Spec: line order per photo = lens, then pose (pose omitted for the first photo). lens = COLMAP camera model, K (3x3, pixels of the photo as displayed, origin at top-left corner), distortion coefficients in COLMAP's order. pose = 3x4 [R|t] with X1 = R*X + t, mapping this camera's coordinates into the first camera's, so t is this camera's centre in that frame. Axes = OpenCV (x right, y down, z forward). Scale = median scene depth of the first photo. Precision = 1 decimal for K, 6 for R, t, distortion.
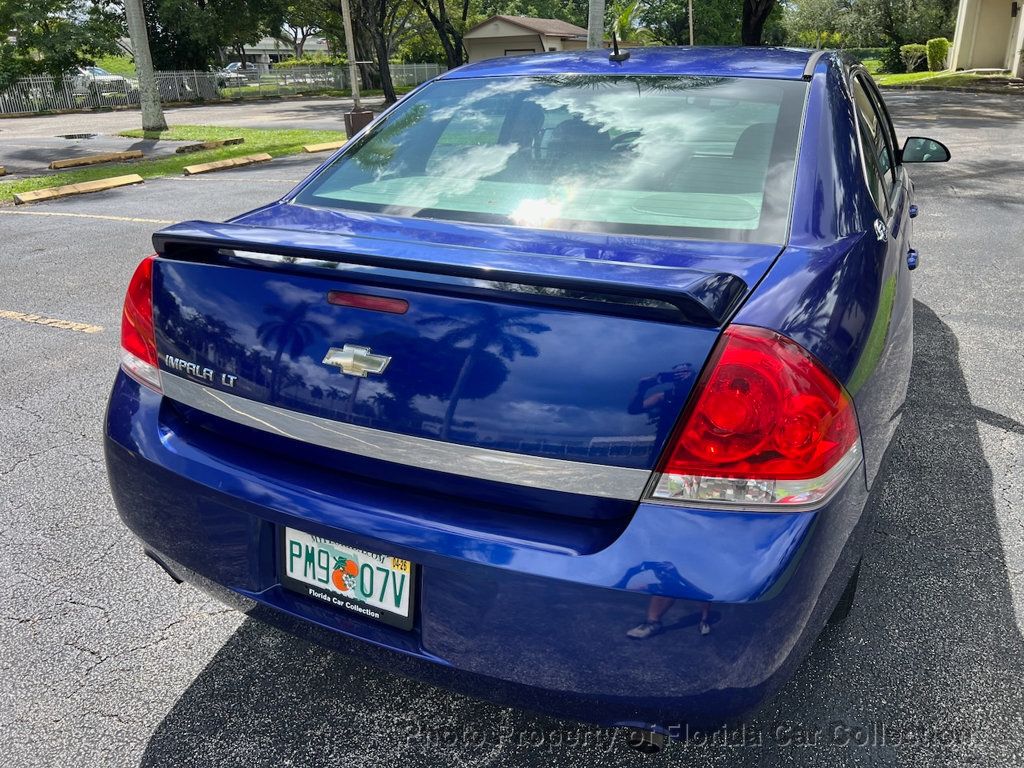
lens RADIAL K [[773.1, 0, 516.1], [0, 773.1, 390.2], [0, 0, 1]] dist [0.034370, -0.039572]
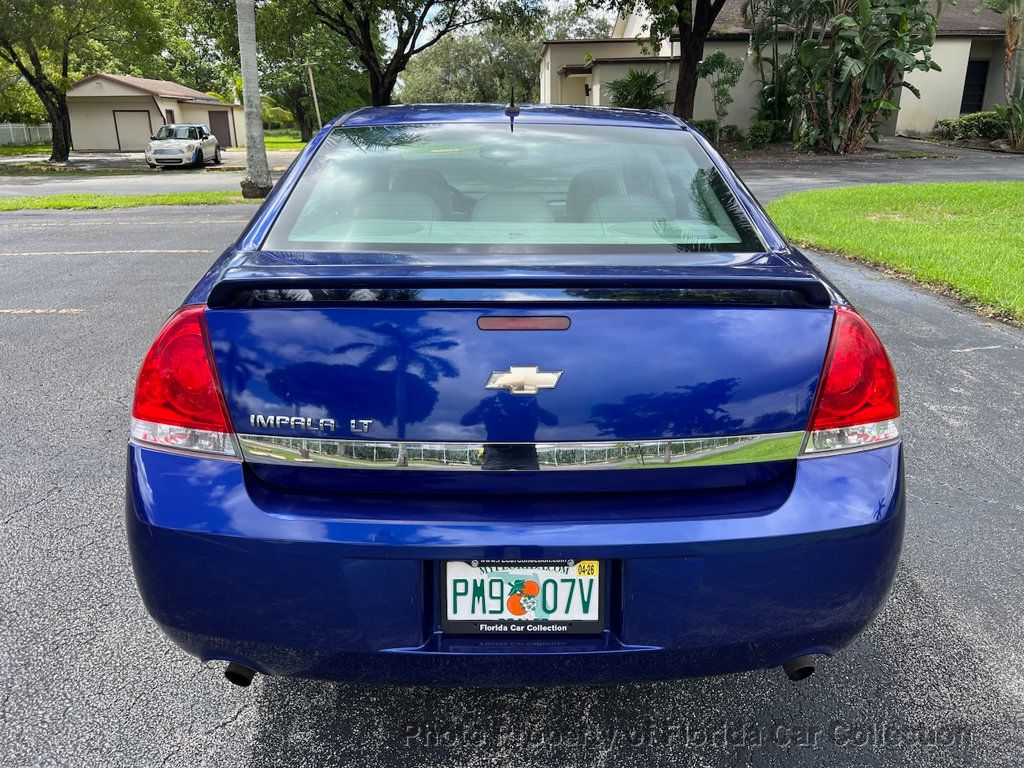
lens RADIAL K [[773.1, 0, 517.7], [0, 773.1, 382.1], [0, 0, 1]] dist [0.034370, -0.039572]
pose [[0.888422, -0.125634, 0.441501, -0.622180], [0.162705, 0.985557, -0.046957, 0.010655], [-0.429225, 0.113552, 0.896031, 0.079594]]
